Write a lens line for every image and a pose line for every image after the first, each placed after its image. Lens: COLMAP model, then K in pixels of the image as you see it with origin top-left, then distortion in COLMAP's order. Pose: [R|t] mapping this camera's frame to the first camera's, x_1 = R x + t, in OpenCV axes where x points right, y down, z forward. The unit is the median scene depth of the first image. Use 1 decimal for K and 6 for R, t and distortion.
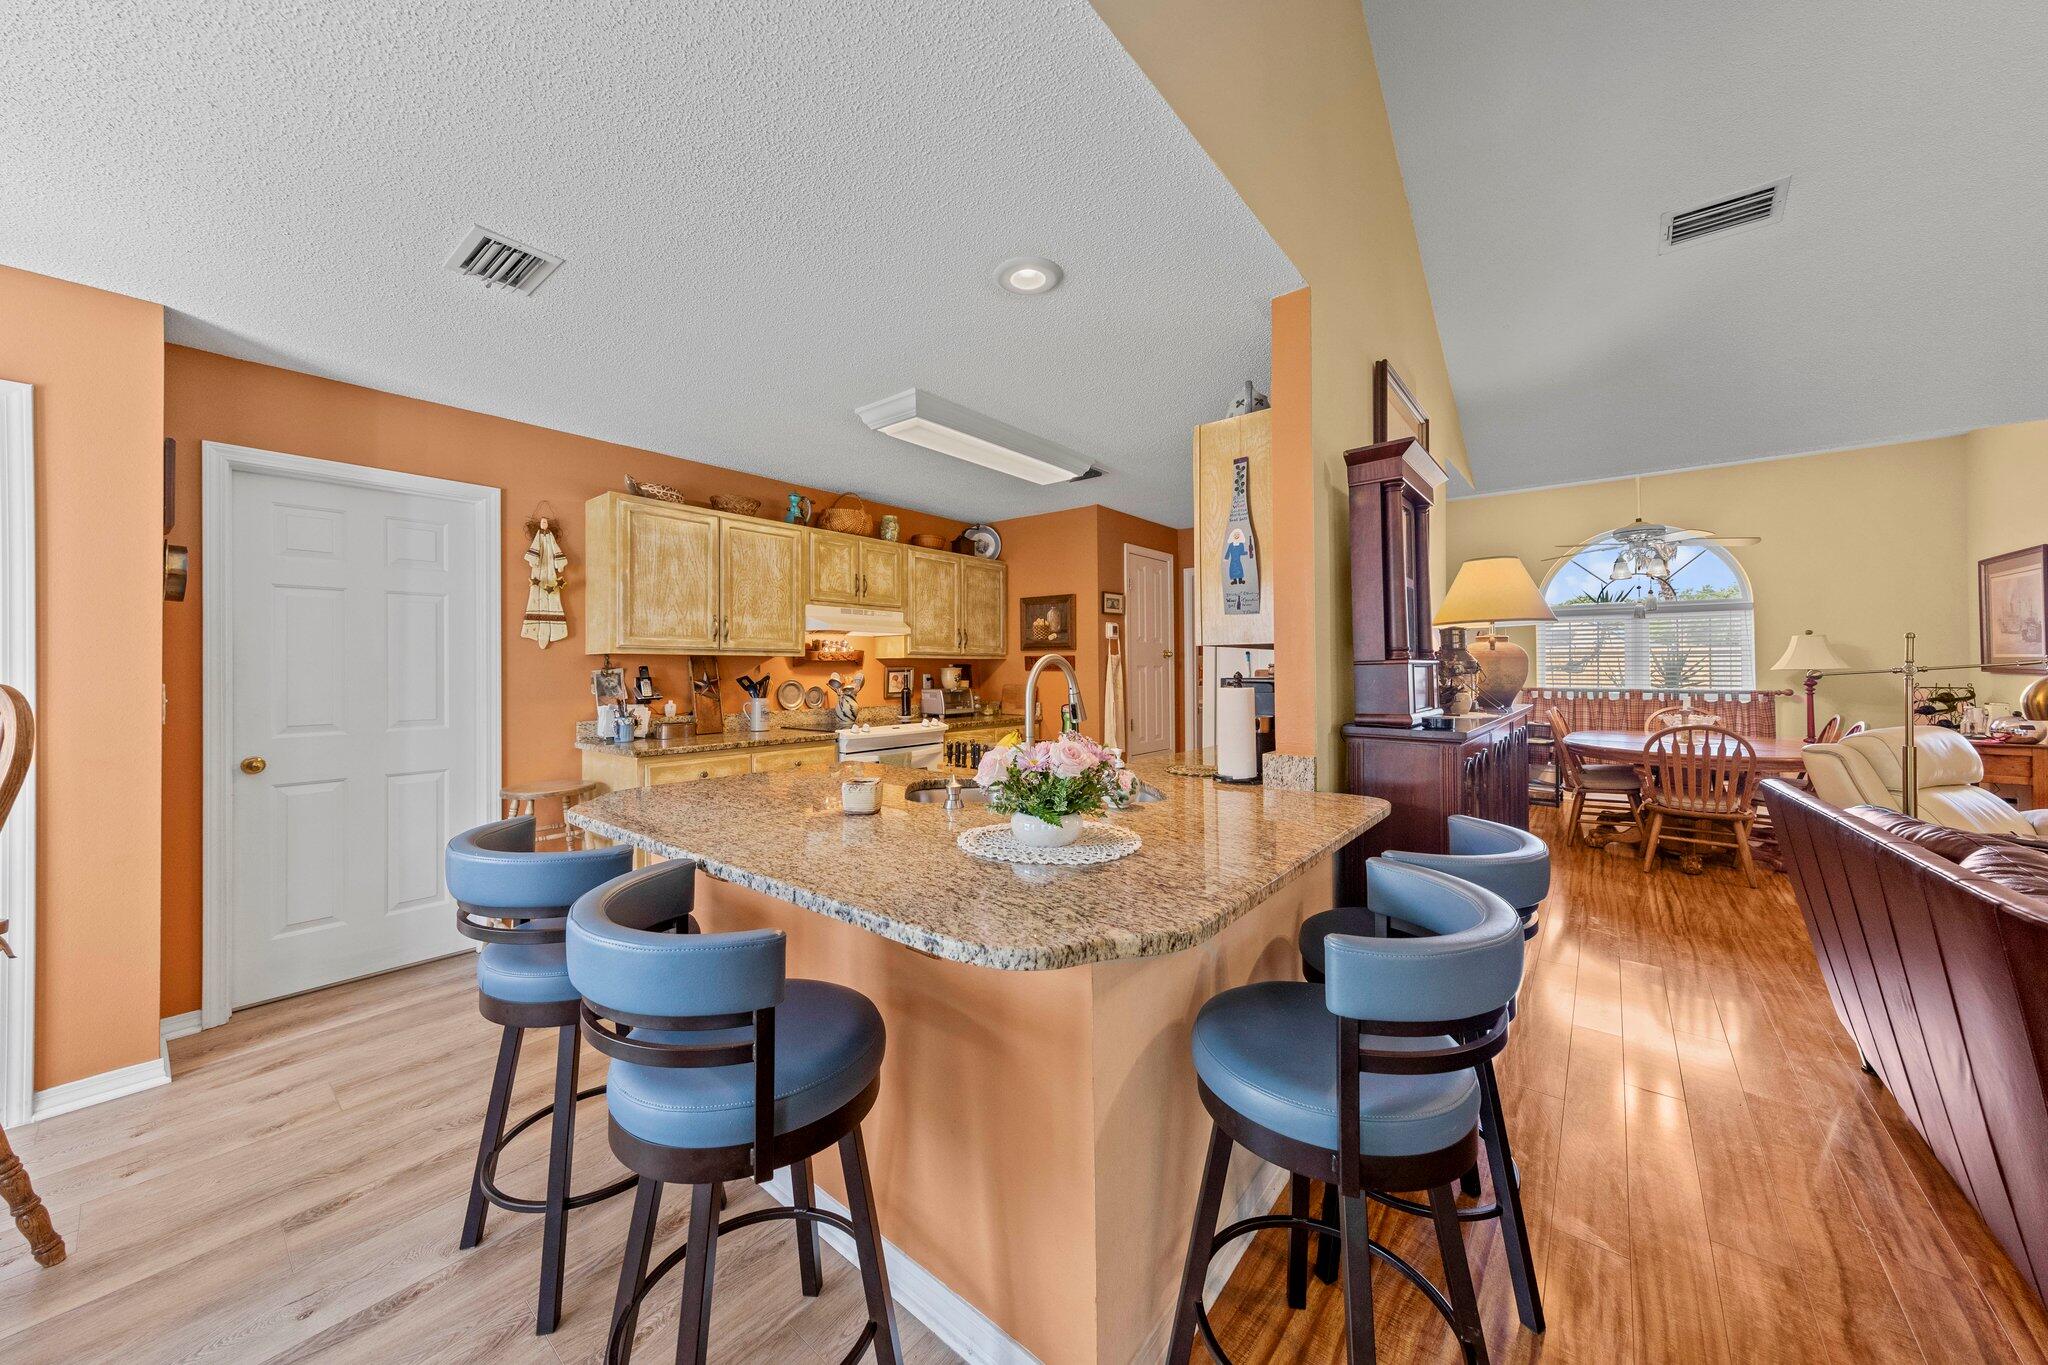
lens RADIAL K [[705.4, 0, 1009.4], [0, 705.4, 662.2], [0, 0, 1]] dist [0.004890, -0.000252]
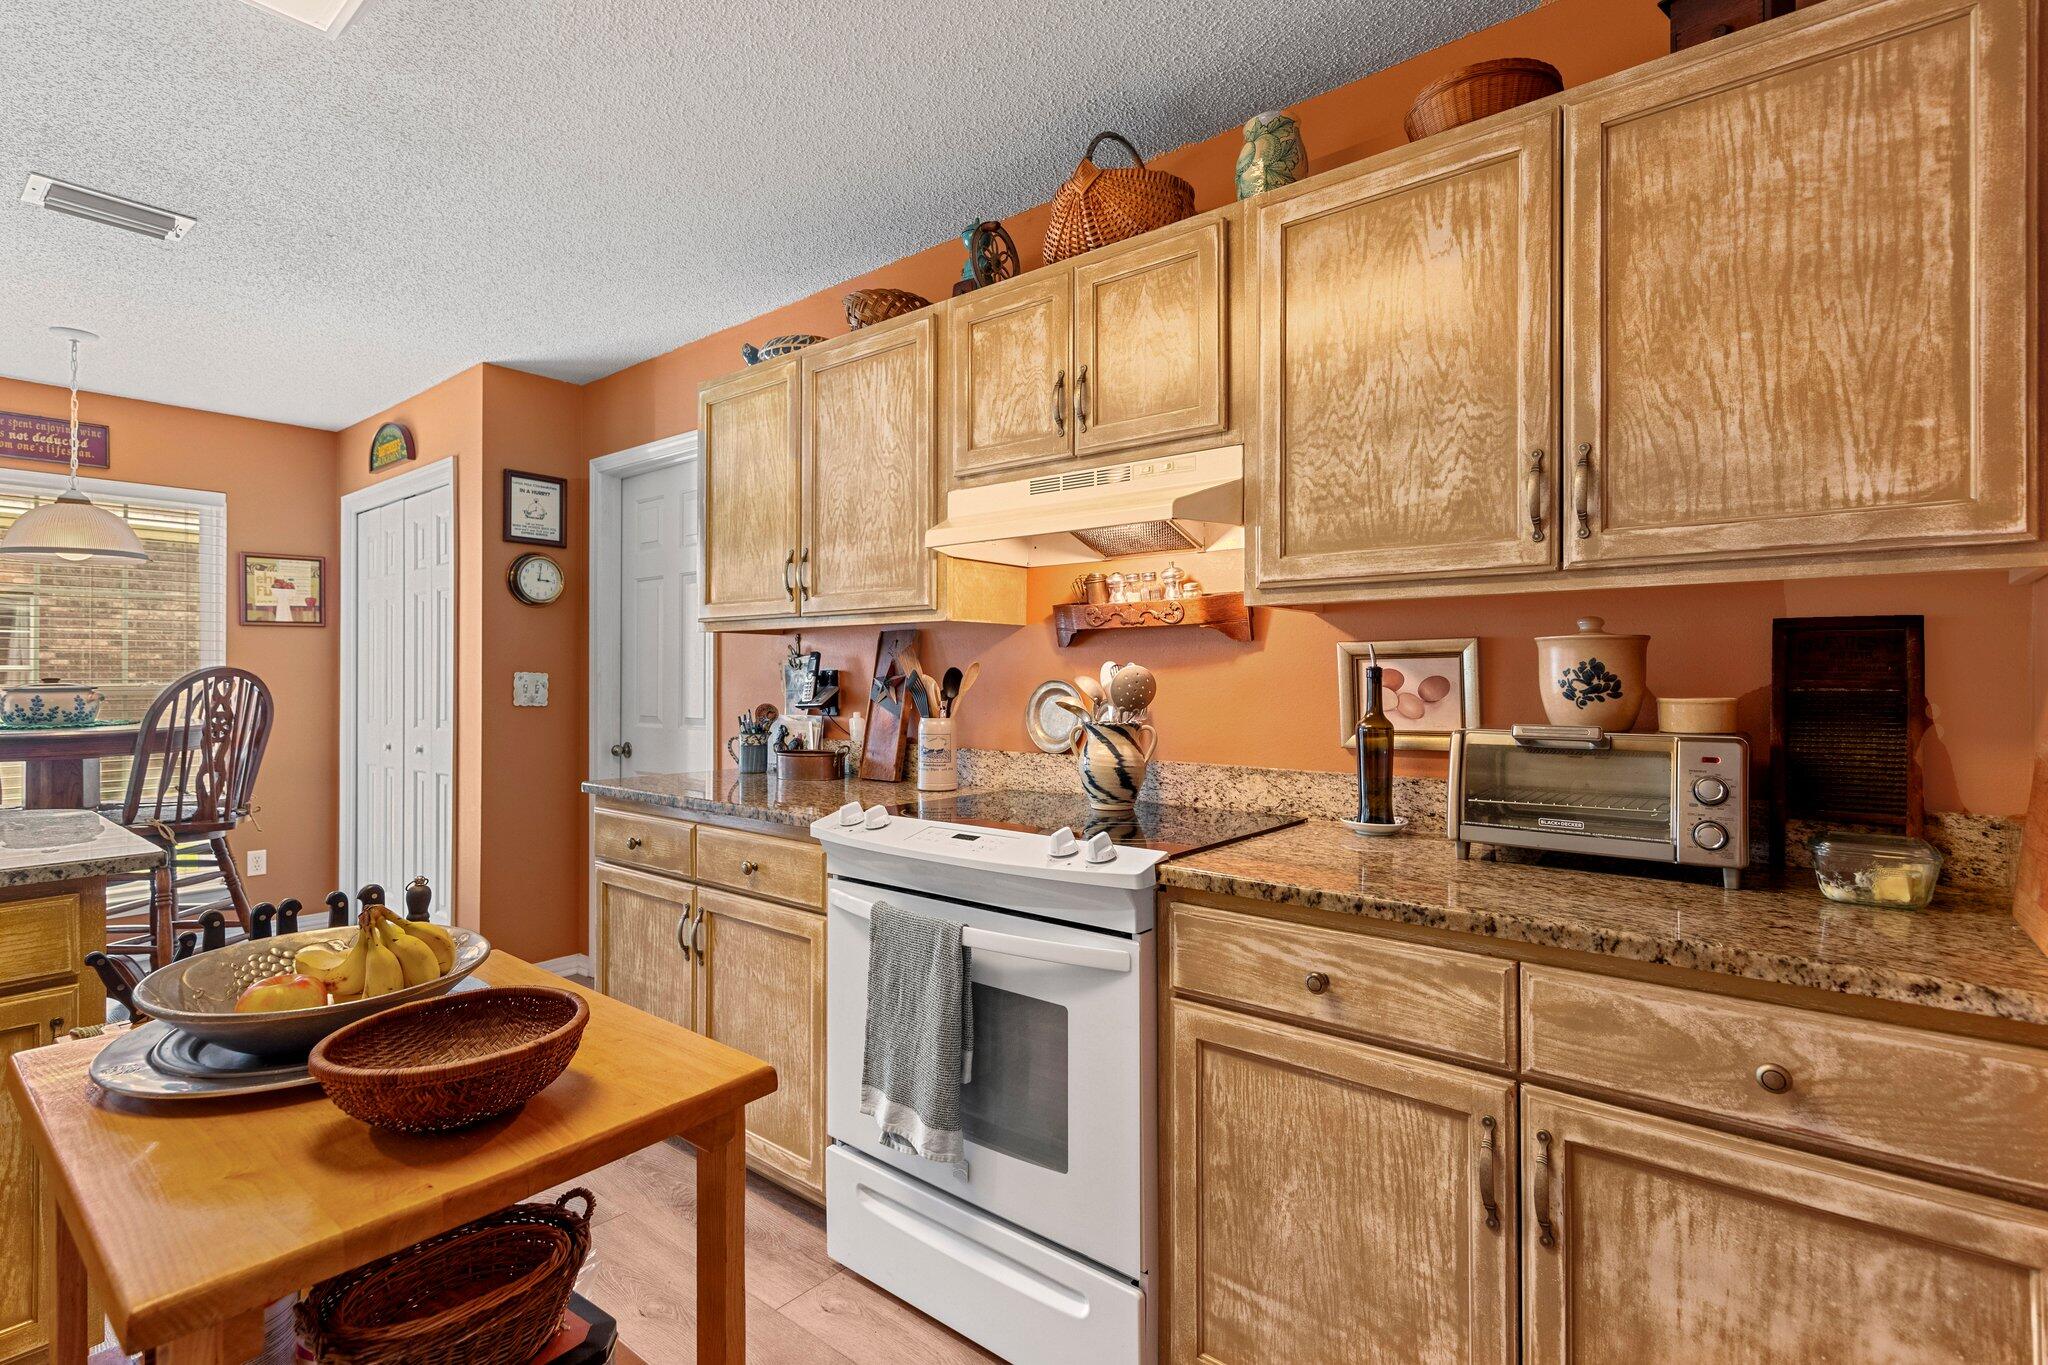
lens RADIAL K [[965.2, 0, 1007.9], [0, 965.2, 673.6], [0, 0, 1]] dist [0.009350, -0.001678]
pose [[0.011935, 0.000425, -0.999929, 0.302473], [0.009667, 0.999953, 0.000540, 0.025614], [0.999882, -0.009672, 0.011931, 1.162873]]
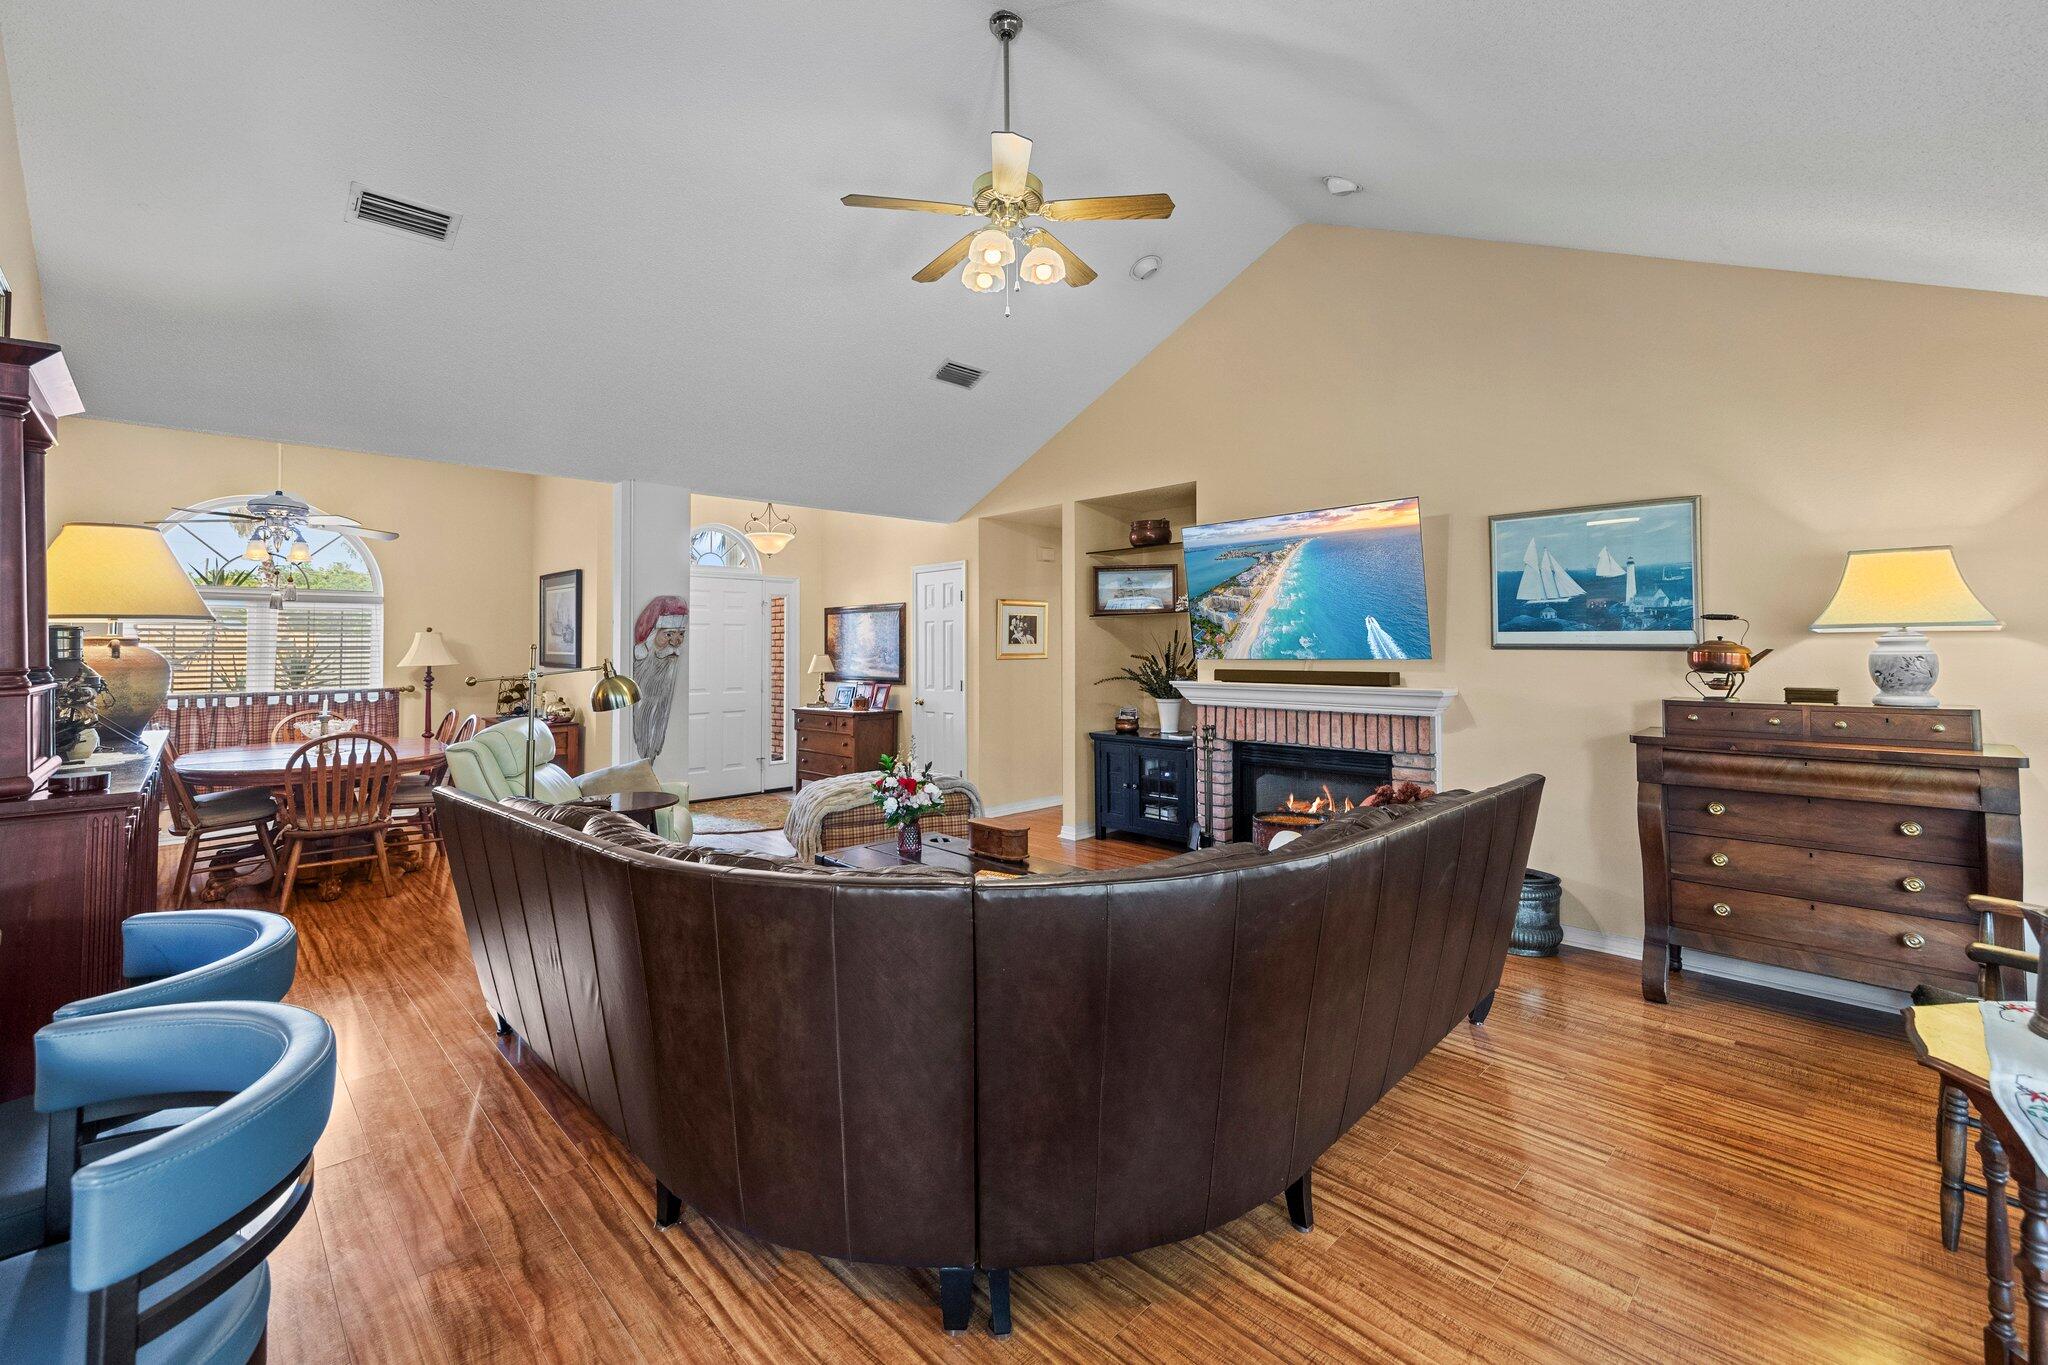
lens RADIAL K [[862.0, 0, 1020.4], [0, 862.0, 610.5], [0, 0, 1]] dist [0.008258, -0.001685]
pose [[0.103458, 0.045126, 0.993610, -0.060717], [0.000953, 0.998965, -0.045468, -0.018822], [-0.994633, 0.005651, 0.103308, 0.017870]]
